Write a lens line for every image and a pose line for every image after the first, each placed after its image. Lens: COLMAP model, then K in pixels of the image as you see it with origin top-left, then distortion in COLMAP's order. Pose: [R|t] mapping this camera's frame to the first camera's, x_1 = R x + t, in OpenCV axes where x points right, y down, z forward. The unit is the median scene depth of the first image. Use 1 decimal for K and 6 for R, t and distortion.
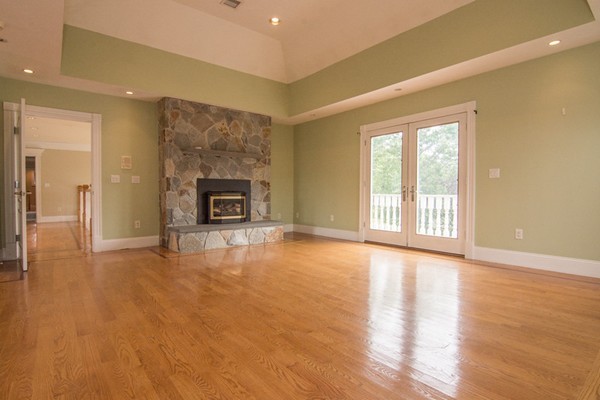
lens RADIAL K [[293.2, 0, 302.6], [0, 293.2, 202.1], [0, 0, 1]] dist [-0.014100, -0.003318]
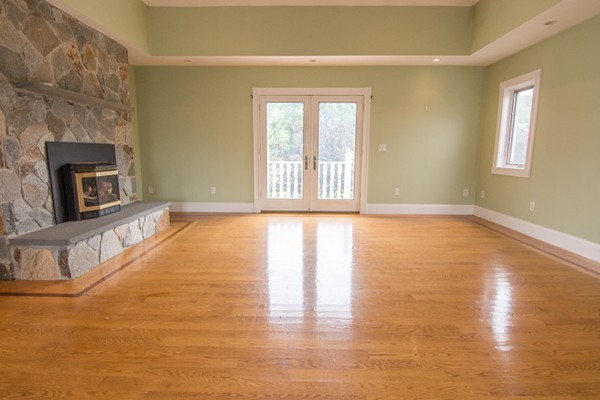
lens RADIAL K [[293.2, 0, 300.2], [0, 293.2, 198.3], [0, 0, 1]] dist [-0.014100, -0.003318]
pose [[0.670765, -0.109384, 0.733559, -0.442271], [0.016267, 0.990996, 0.132898, -0.040052], [-0.741491, -0.077211, 0.666505, 0.277759]]
